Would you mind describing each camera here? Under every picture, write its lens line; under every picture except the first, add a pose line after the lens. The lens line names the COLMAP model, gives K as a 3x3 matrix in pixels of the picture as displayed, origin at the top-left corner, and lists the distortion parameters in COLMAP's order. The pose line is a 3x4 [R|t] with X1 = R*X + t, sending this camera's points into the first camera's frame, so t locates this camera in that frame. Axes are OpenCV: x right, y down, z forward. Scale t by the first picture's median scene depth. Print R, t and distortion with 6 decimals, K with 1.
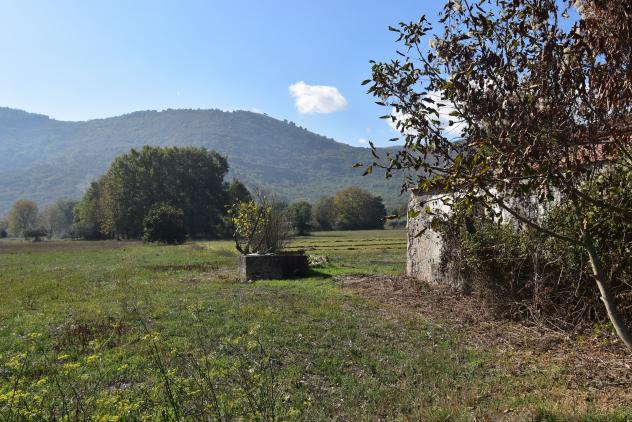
lens RADIAL K [[522.0, 0, 317.9], [0, 522.0, 207.6], [0, 0, 1]] dist [0.012259, -0.039502]
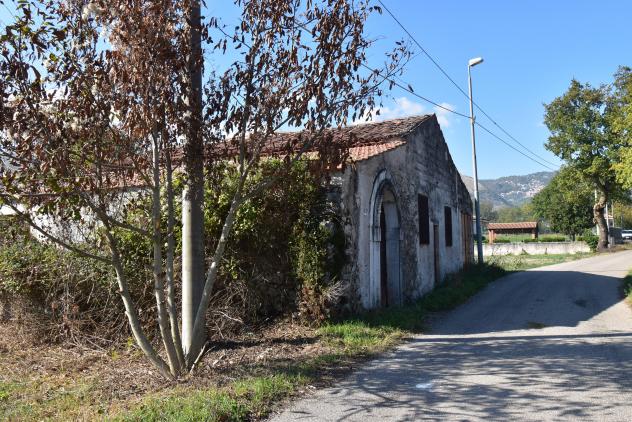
lens RADIAL K [[522.0, 0, 313.7], [0, 522.0, 208.7], [0, 0, 1]] dist [0.012259, -0.039502]
pose [[0.714415, 0.047066, 0.698138, 0.002958], [-0.021442, 0.998739, -0.045390, 0.000079], [-0.699394, 0.017458, 0.714523, -0.001791]]
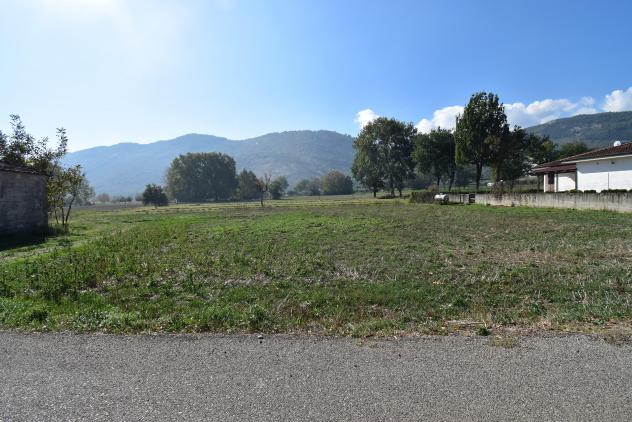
lens RADIAL K [[277.8, 0, 318.6], [0, 277.8, 208.1], [0, 0, 1]] dist [0.010805, -0.019553]
pose [[0.983247, -0.002087, -0.182268, 0.295676], [0.019099, 0.995610, 0.091632, -0.001612], [0.181277, -0.093578, 0.978970, 0.078502]]
